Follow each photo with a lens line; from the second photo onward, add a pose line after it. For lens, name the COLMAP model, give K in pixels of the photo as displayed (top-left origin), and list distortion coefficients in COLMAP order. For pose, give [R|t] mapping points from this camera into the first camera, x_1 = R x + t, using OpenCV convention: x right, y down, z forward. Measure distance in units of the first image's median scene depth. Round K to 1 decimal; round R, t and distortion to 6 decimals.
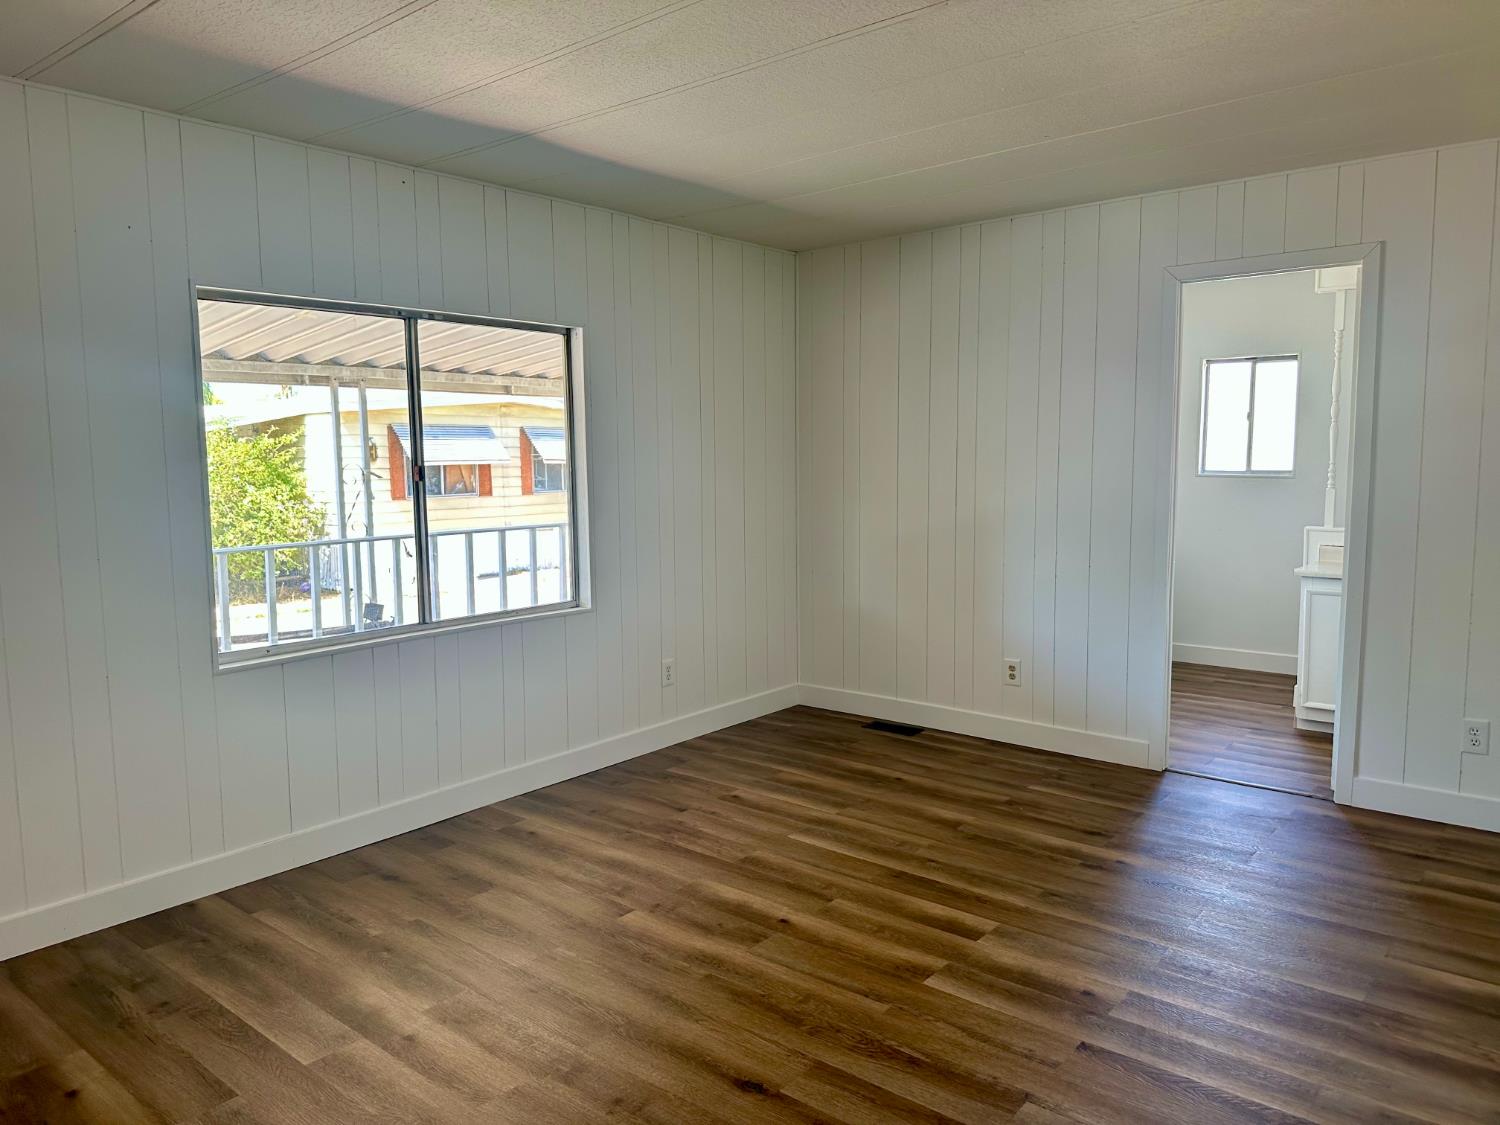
lens RADIAL K [[1062.3, 0, 750.2], [0, 1062.3, 557.9], [0, 0, 1]] dist [0.052008, -0.066145]
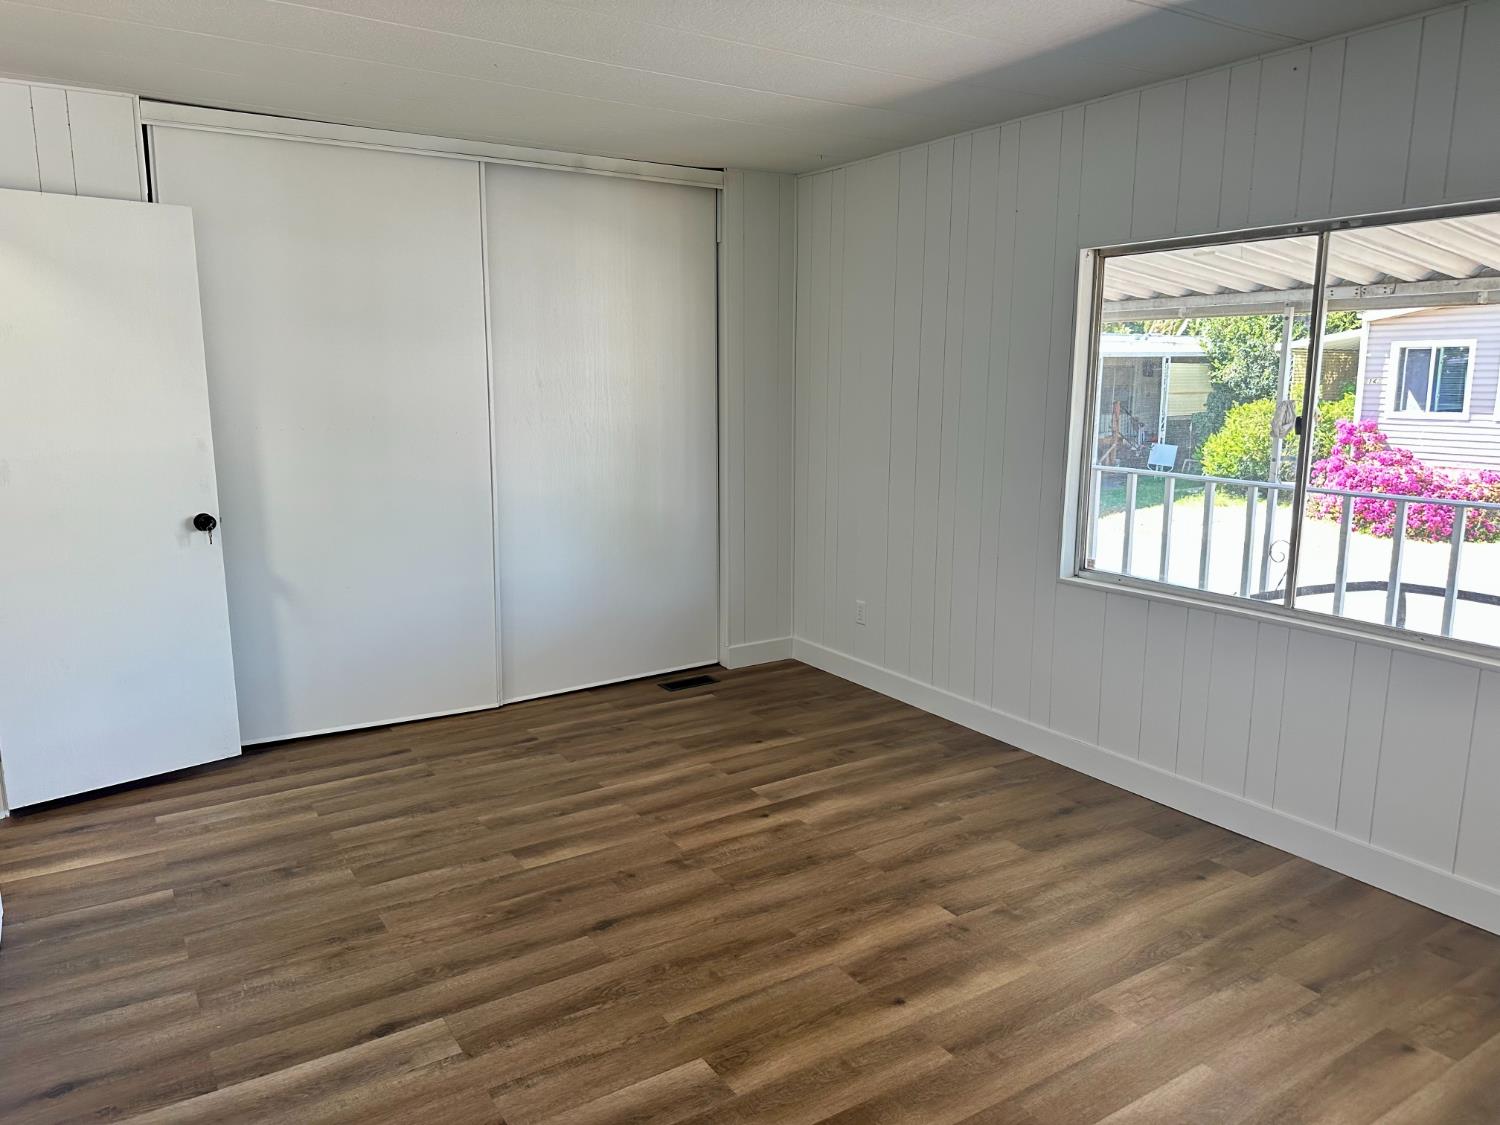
lens RADIAL K [[1062.3, 0, 735.3], [0, 1062.3, 555.6], [0, 0, 1]] dist [0.052008, -0.066145]
pose [[-0.304145, 0.176639, -0.936106, 0.745923], [-0.099634, 0.971371, 0.215664, -0.144469], [0.947401, 0.158861, -0.277839, 1.027170]]
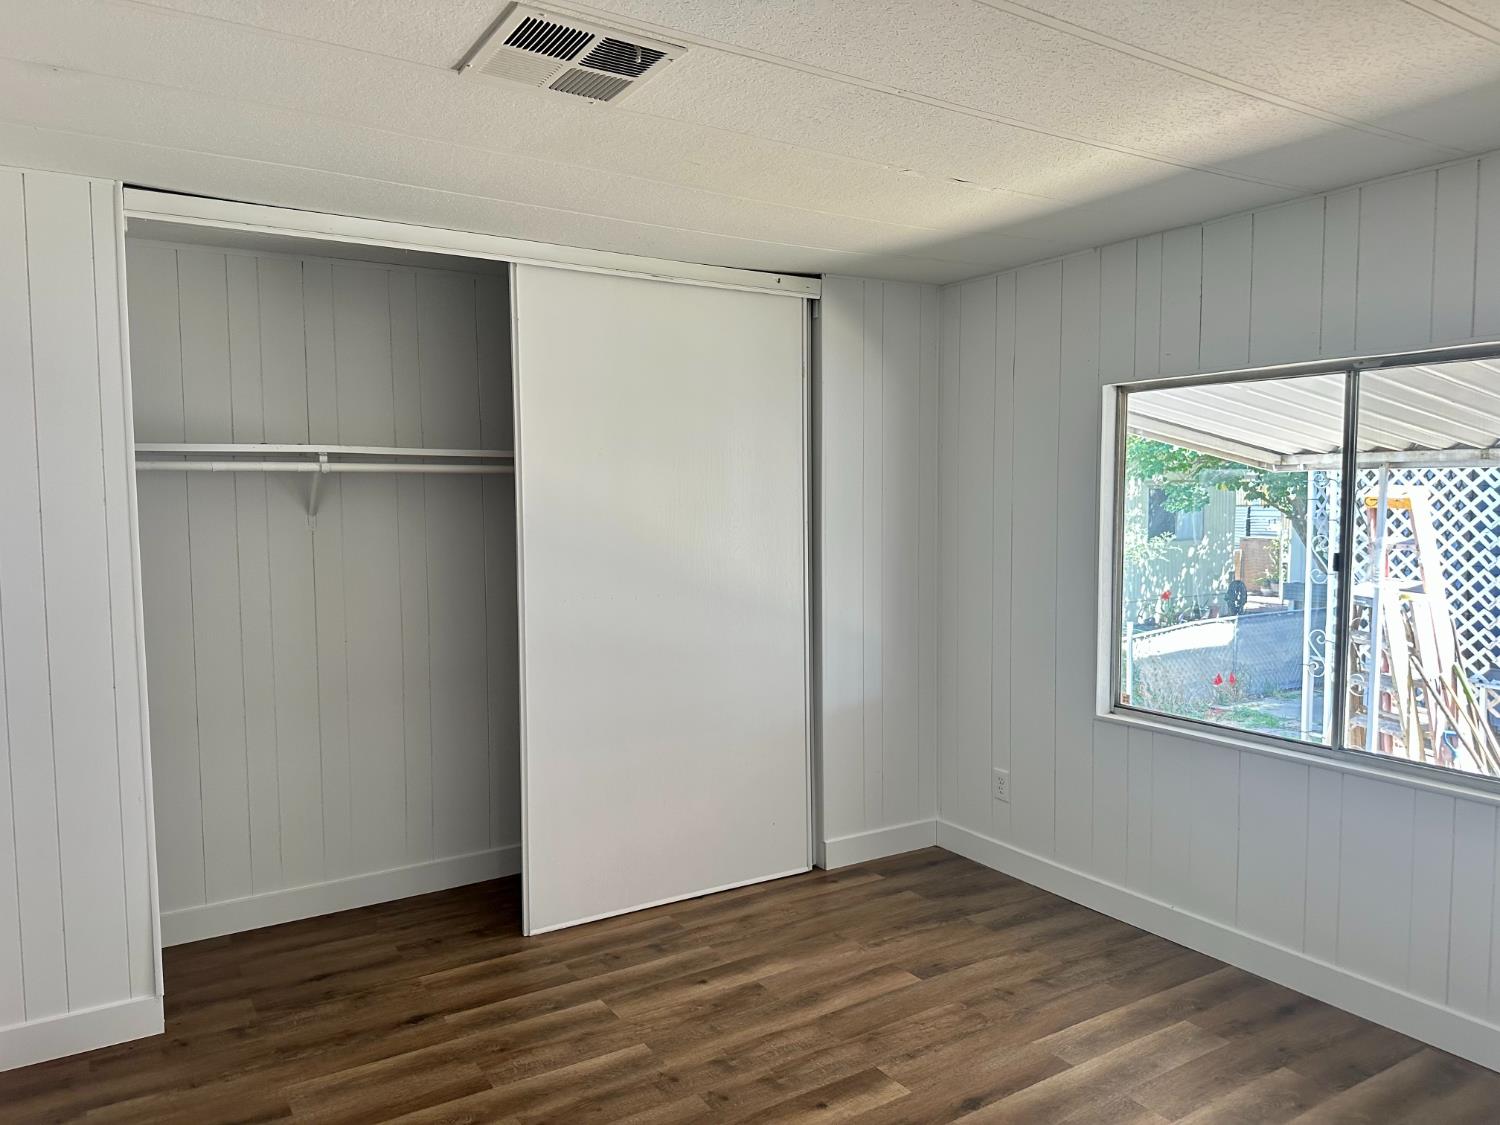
lens RADIAL K [[1062.3, 0, 749.5], [0, 1062.3, 567.4], [0, 0, 1]] dist [0.052008, -0.066145]
pose [[-0.300423, 0.071131, -0.951150, 0.581757], [-0.107803, 0.988293, 0.107958, -0.122390], [0.947694, 0.134970, -0.289238, 0.823783]]
